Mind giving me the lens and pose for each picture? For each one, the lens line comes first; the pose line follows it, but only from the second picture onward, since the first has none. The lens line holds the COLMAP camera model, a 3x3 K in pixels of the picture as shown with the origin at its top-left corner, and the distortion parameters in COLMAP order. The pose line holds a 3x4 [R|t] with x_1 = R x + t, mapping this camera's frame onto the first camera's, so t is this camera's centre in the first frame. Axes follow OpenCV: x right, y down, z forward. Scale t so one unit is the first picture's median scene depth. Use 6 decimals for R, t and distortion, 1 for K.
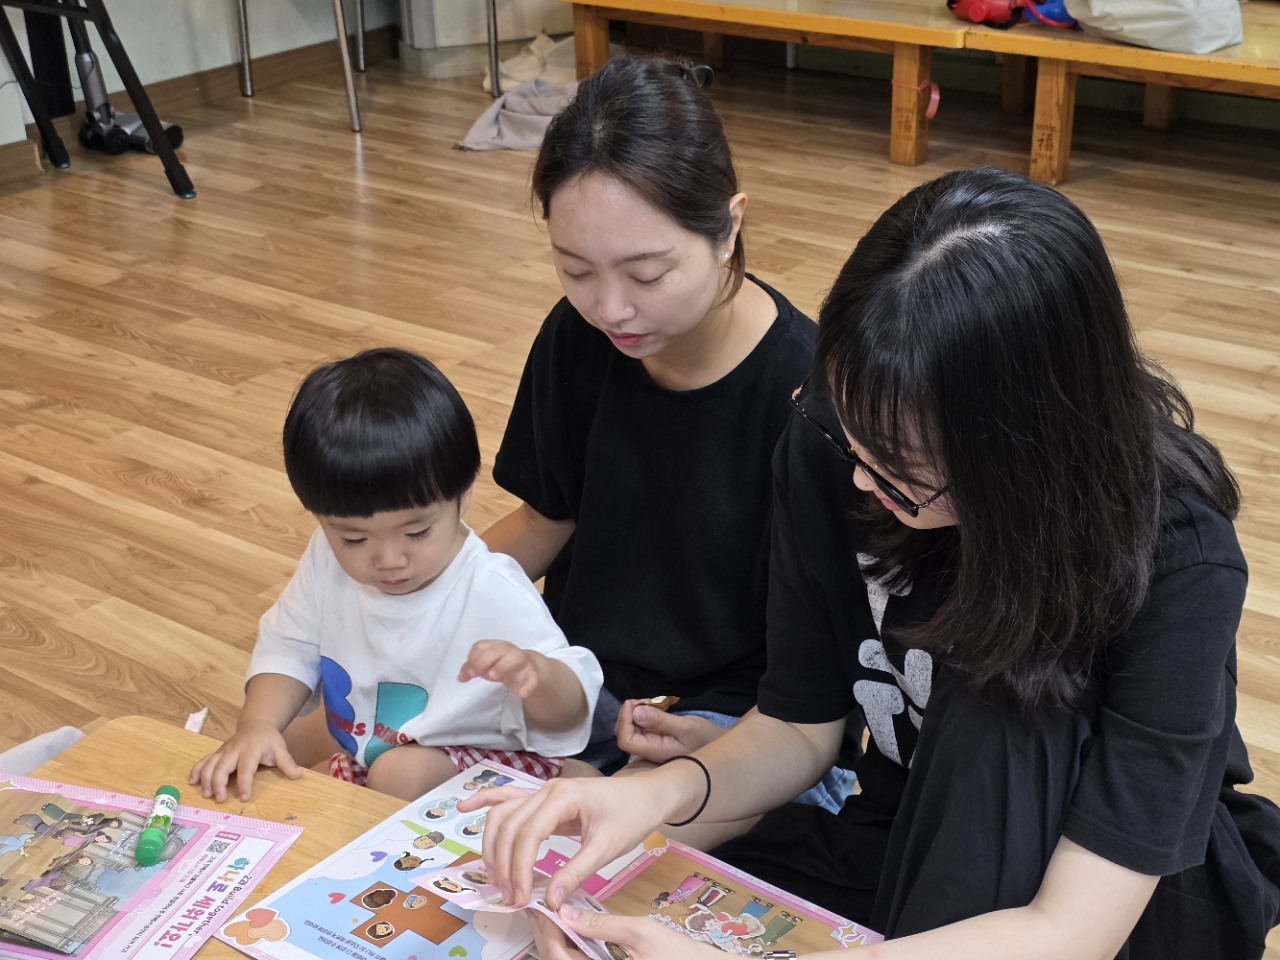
lens RADIAL K [[1850.5, 0, 646.6], [0, 1850.5, 484.7], [0, 0, 1]] dist [0.018667, 0.000000]
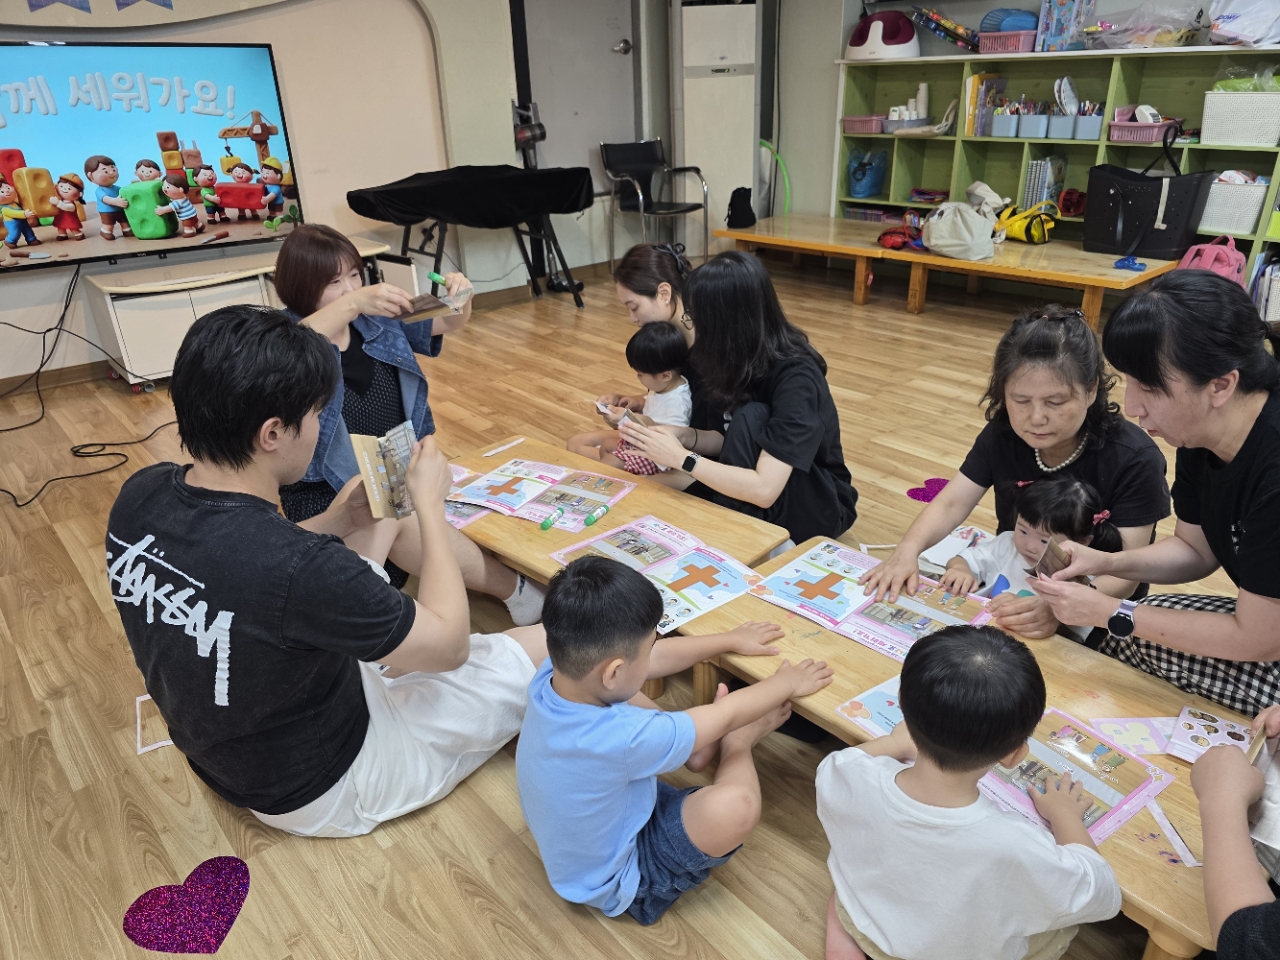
lens RADIAL K [[890.8, 0, 654.7], [0, 890.8, 502.9], [0, 0, 1]] dist [0.032571, -0.030157]
pose [[0.975897, 0.074719, -0.205041, 0.144284], [-0.070297, 0.997111, 0.028779, 0.083490], [0.206598, -0.013672, 0.978330, -0.256481]]
